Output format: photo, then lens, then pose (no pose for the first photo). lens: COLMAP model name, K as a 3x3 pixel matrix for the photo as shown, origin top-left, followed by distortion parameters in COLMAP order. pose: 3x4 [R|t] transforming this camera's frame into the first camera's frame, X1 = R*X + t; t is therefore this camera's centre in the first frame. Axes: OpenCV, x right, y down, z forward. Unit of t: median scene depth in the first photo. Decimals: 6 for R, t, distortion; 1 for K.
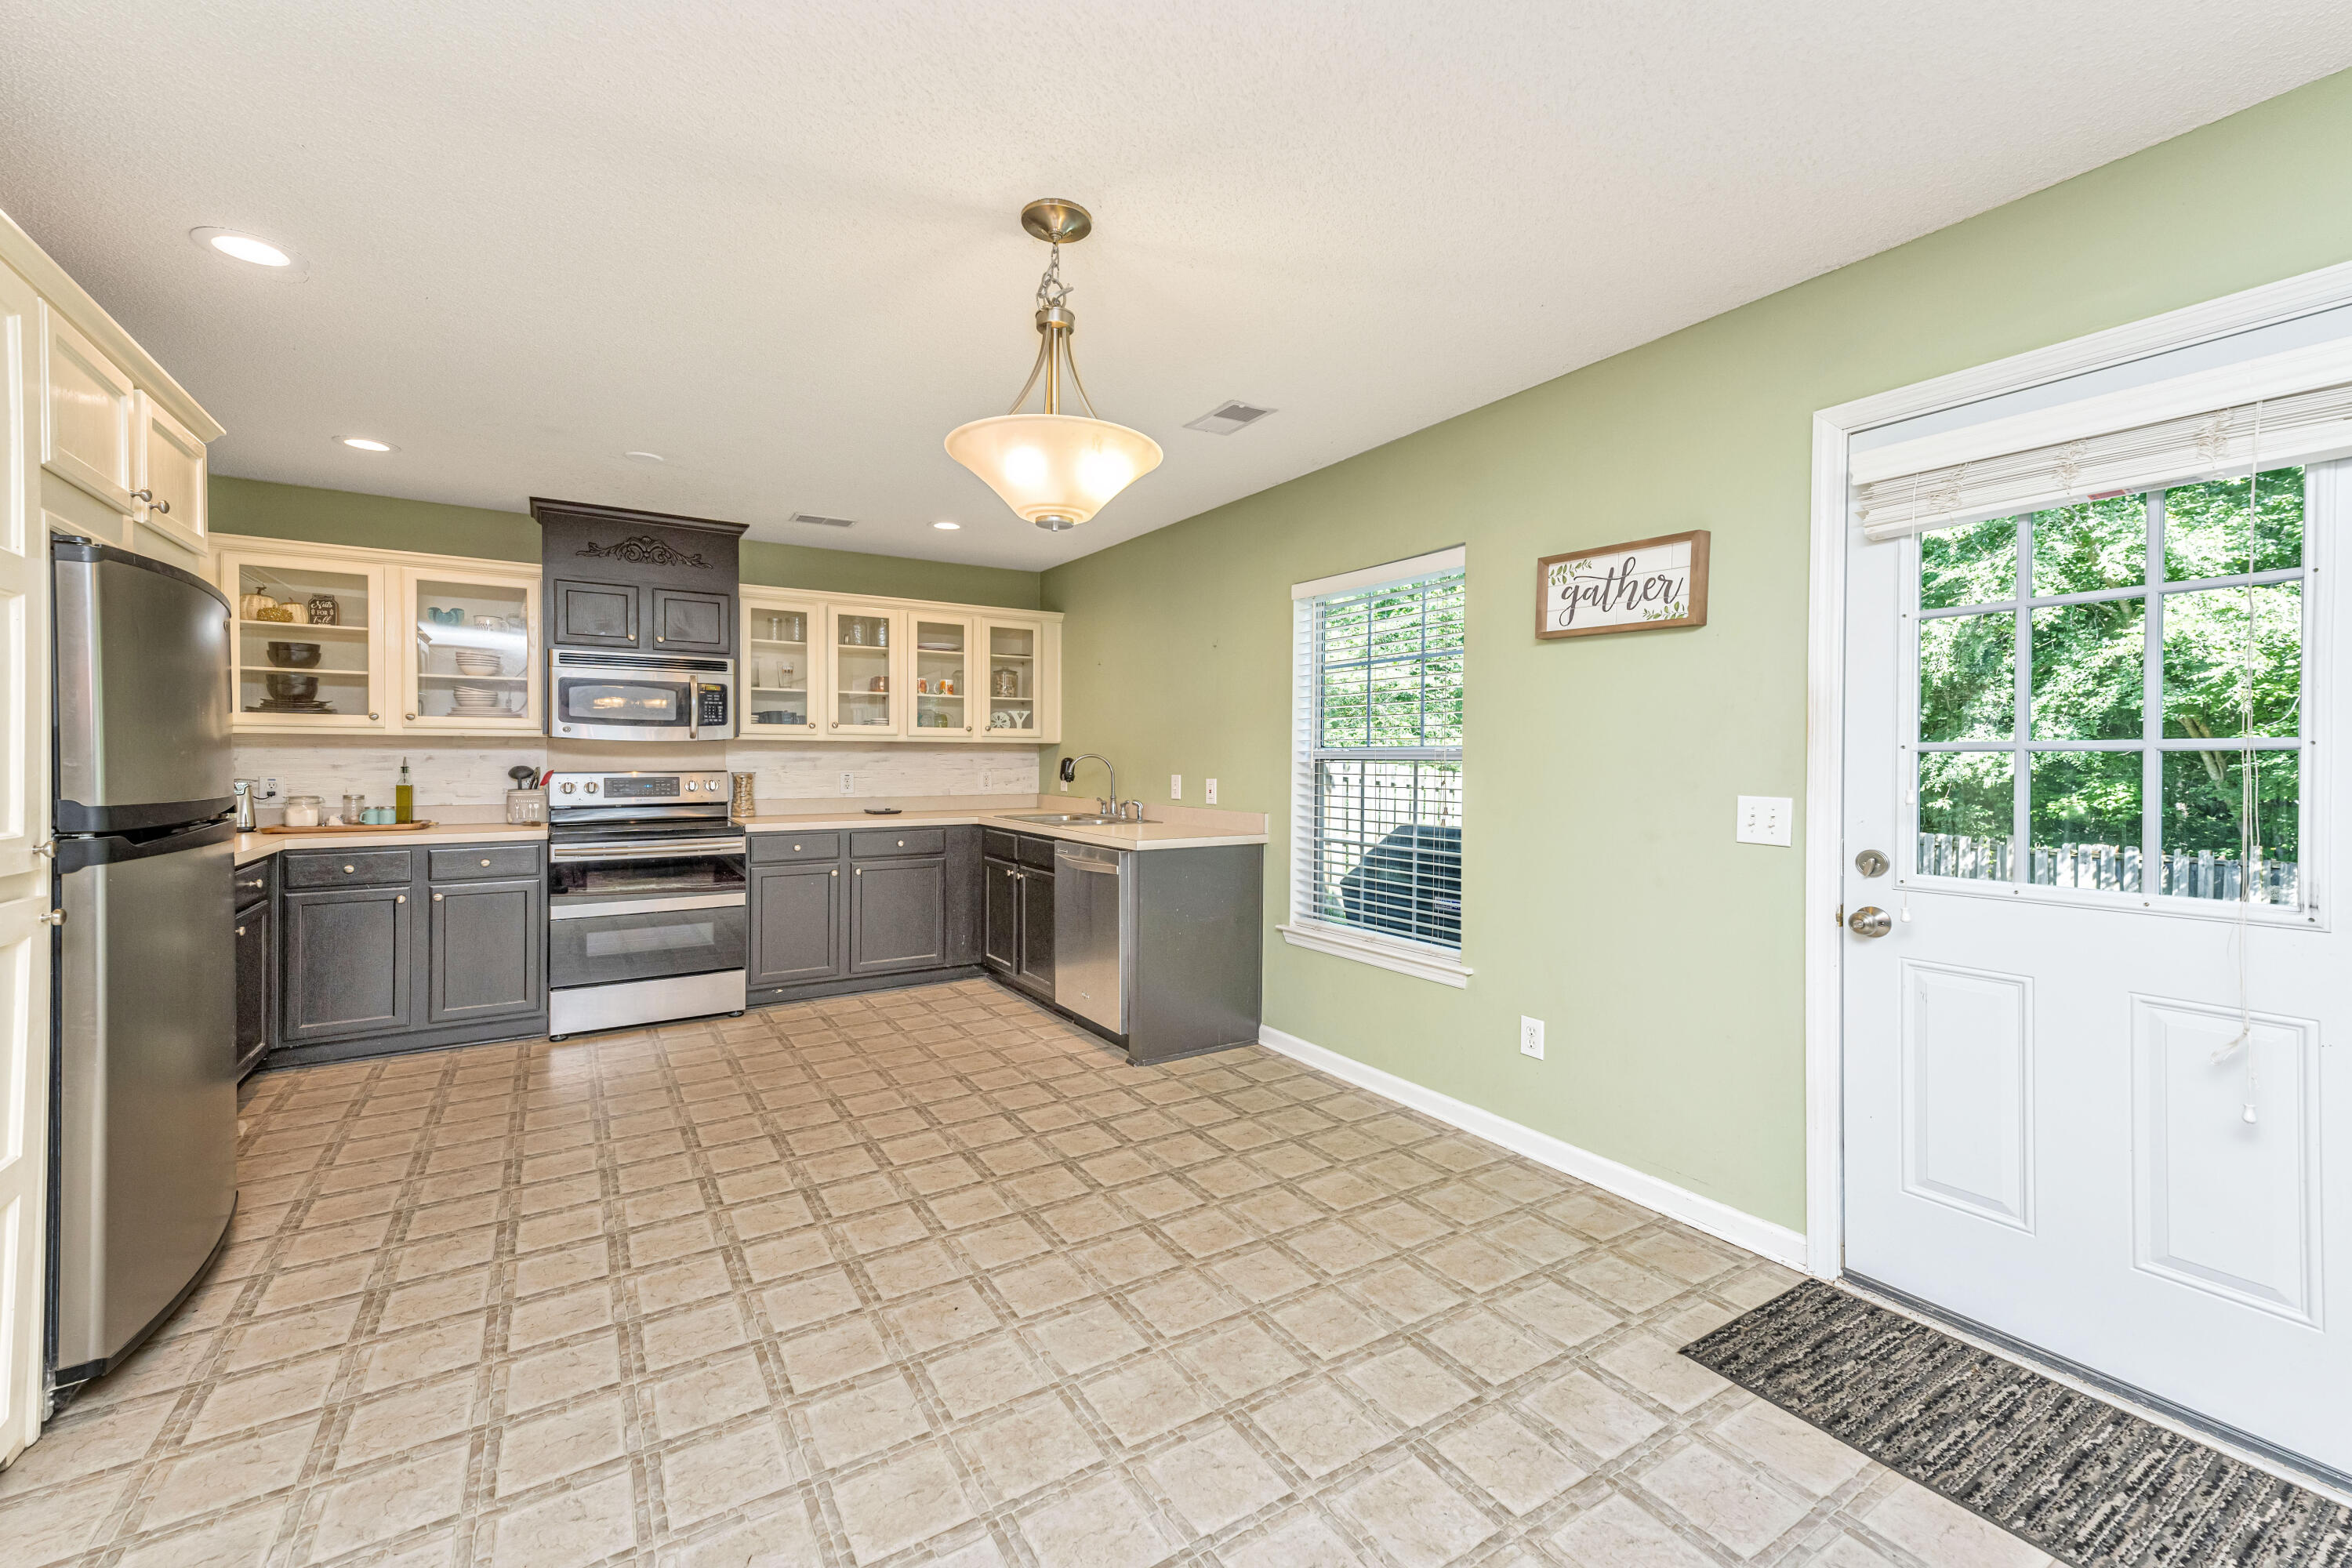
lens RADIAL K [[986.4, 0, 1179.6], [0, 986.4, 758.9], [0, 0, 1]] dist [0.019720, 0.000198]
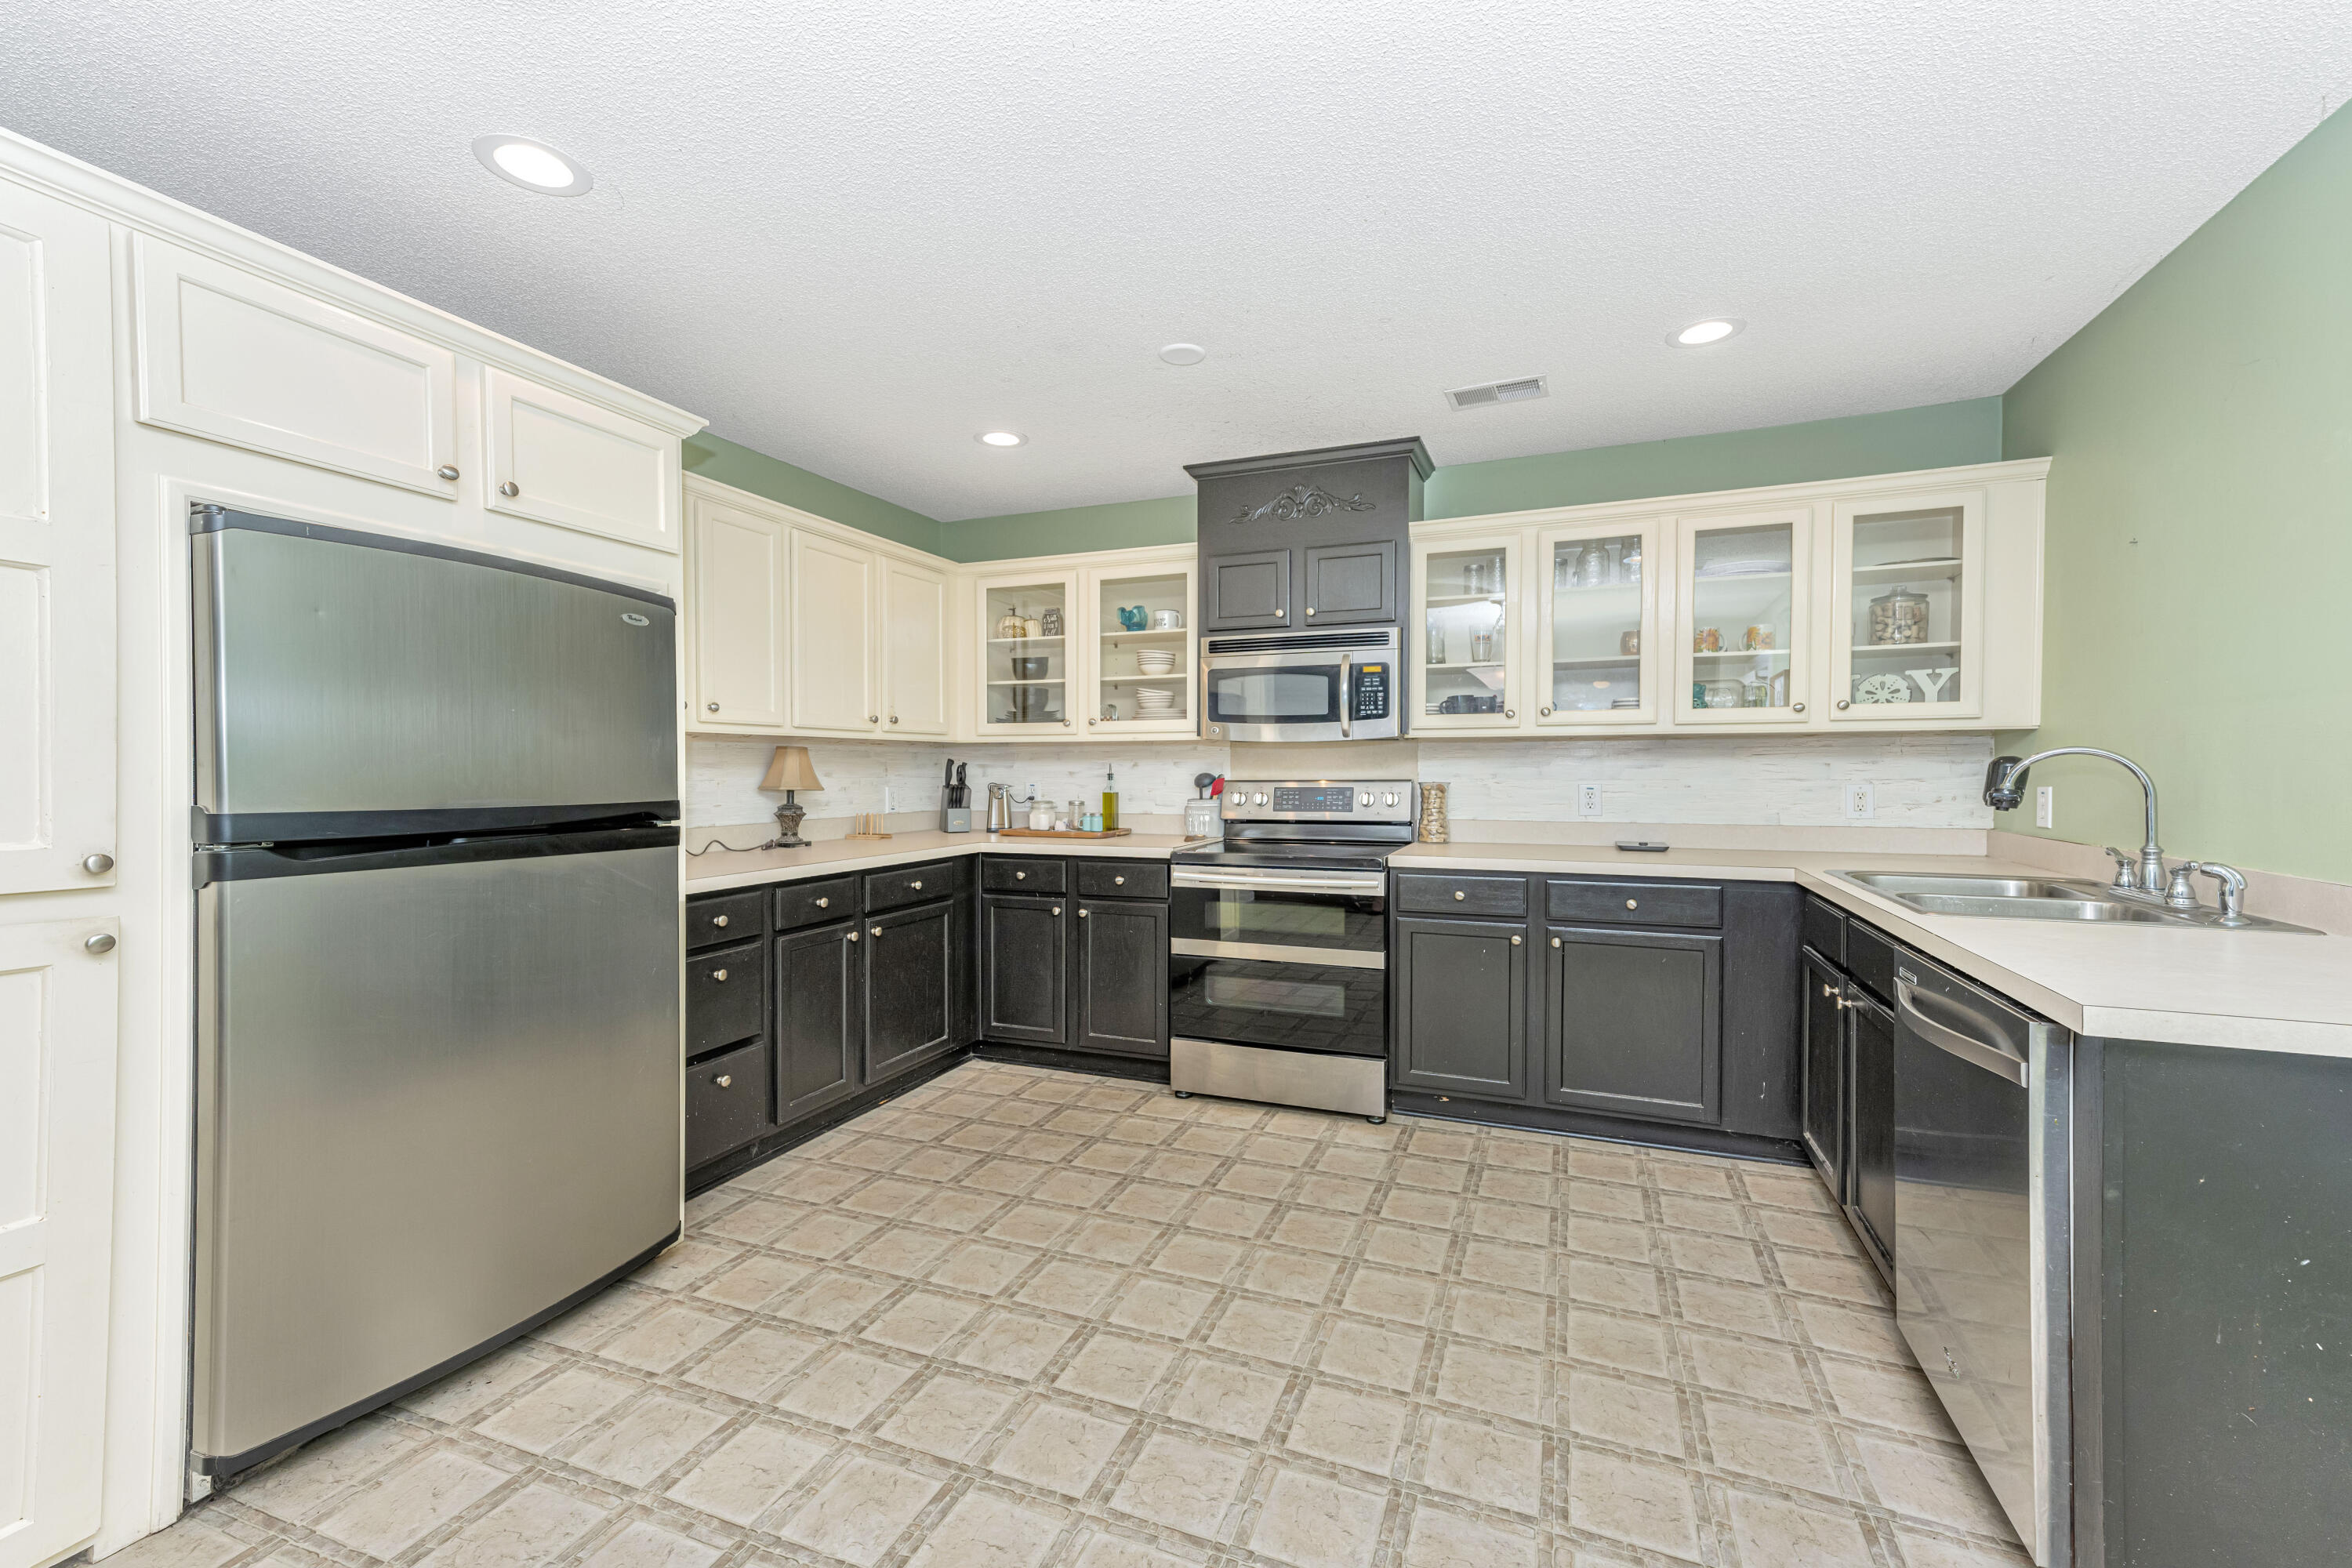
lens RADIAL K [[983.1, 0, 1160.8], [0, 983.1, 782.8], [0, 0, 1]] dist [0.036139, 0.000022]
pose [[0.579889, 0.009047, -0.814645, 0.043064], [0.002857, 0.999910, 0.013138, 0.004260], [0.814690, -0.009946, 0.579811, 0.471299]]
